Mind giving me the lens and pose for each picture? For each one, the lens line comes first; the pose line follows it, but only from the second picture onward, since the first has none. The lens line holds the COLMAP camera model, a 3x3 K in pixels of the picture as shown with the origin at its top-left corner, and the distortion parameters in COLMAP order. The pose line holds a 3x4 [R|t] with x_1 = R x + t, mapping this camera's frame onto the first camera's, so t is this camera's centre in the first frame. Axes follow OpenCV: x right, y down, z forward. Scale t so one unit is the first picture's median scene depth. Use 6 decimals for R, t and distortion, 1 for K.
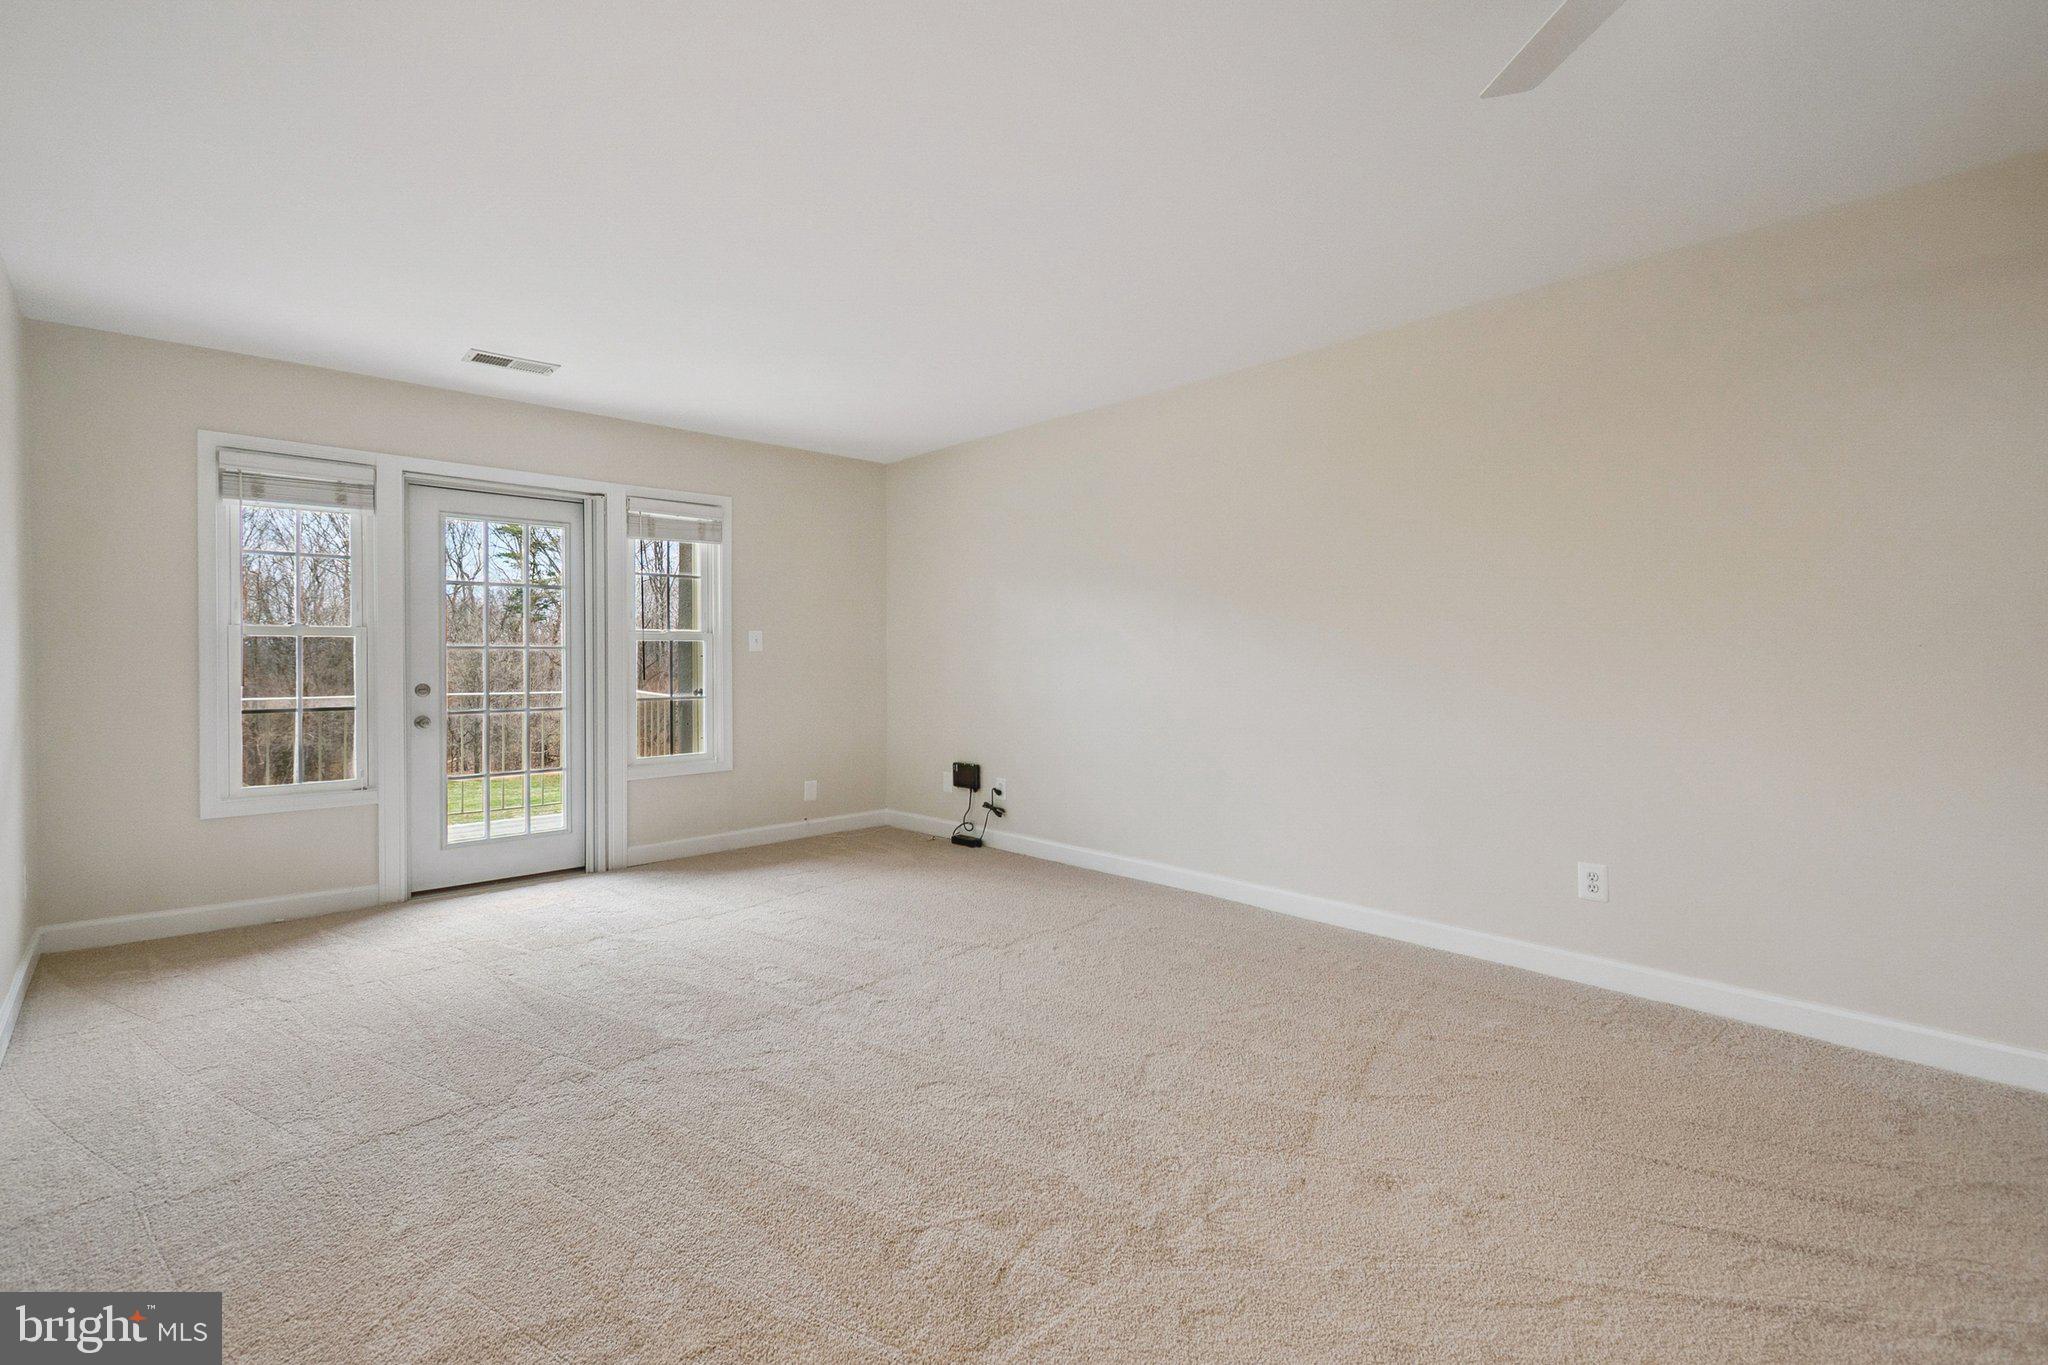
lens RADIAL K [[910.9, 0, 1026.4], [0, 910.9, 657.9], [0, 0, 1]] dist [0.001340, 0.000214]
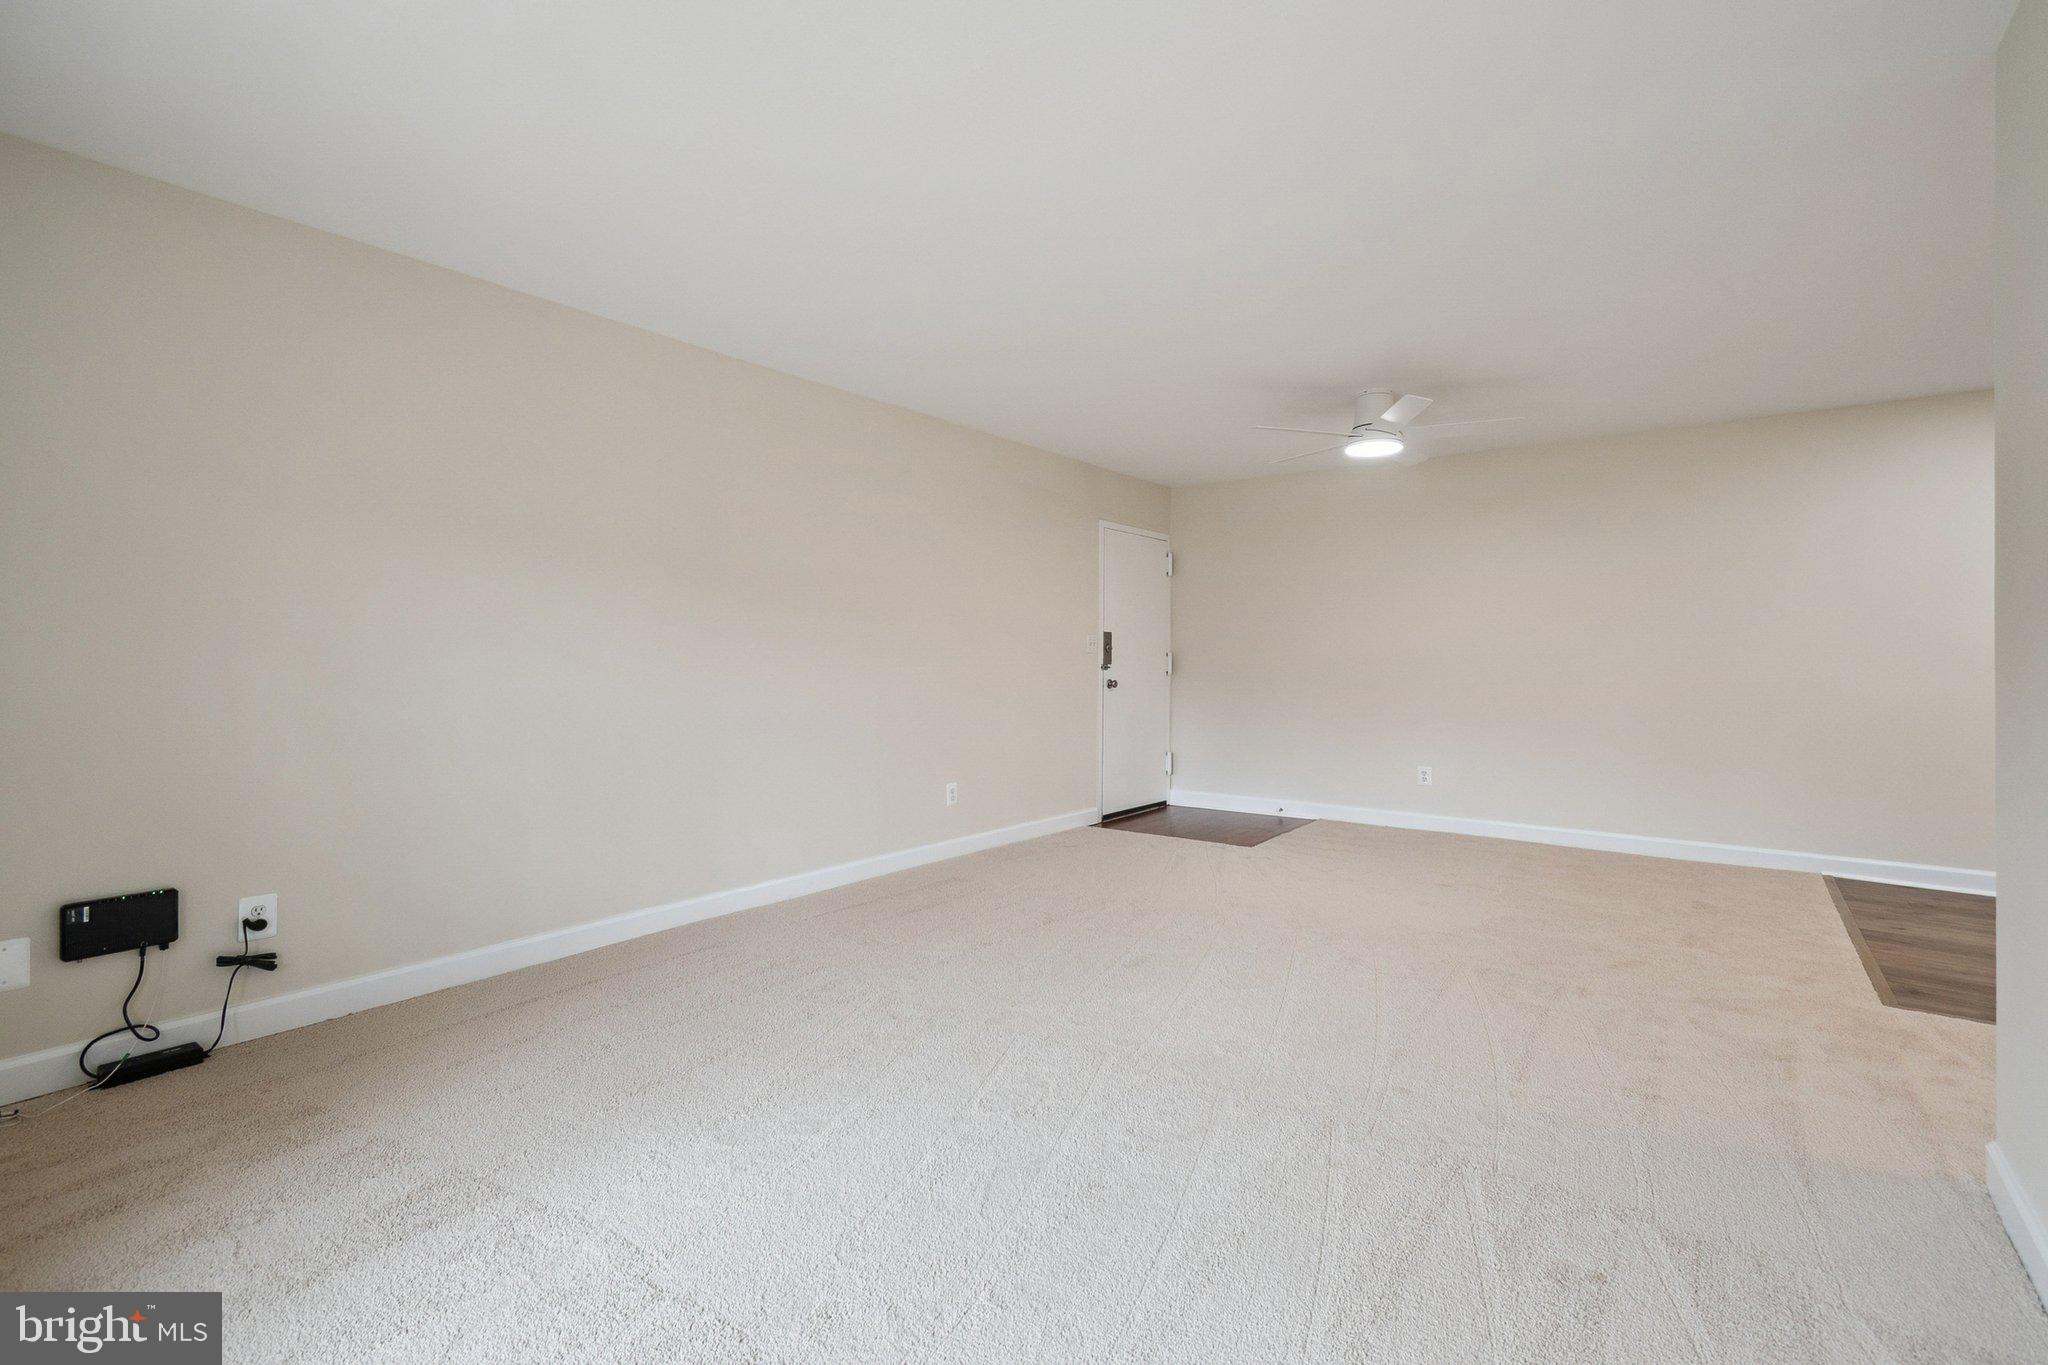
lens RADIAL K [[910.9, 0, 1026.4], [0, 910.9, 657.9], [0, 0, 1]] dist [0.001340, 0.000214]
pose [[-0.155270, 0.001425, 0.987871, -0.599930], [0.002764, 0.999996, -0.001008, 0.001333], [-0.987868, 0.002574, -0.155274, 0.661221]]
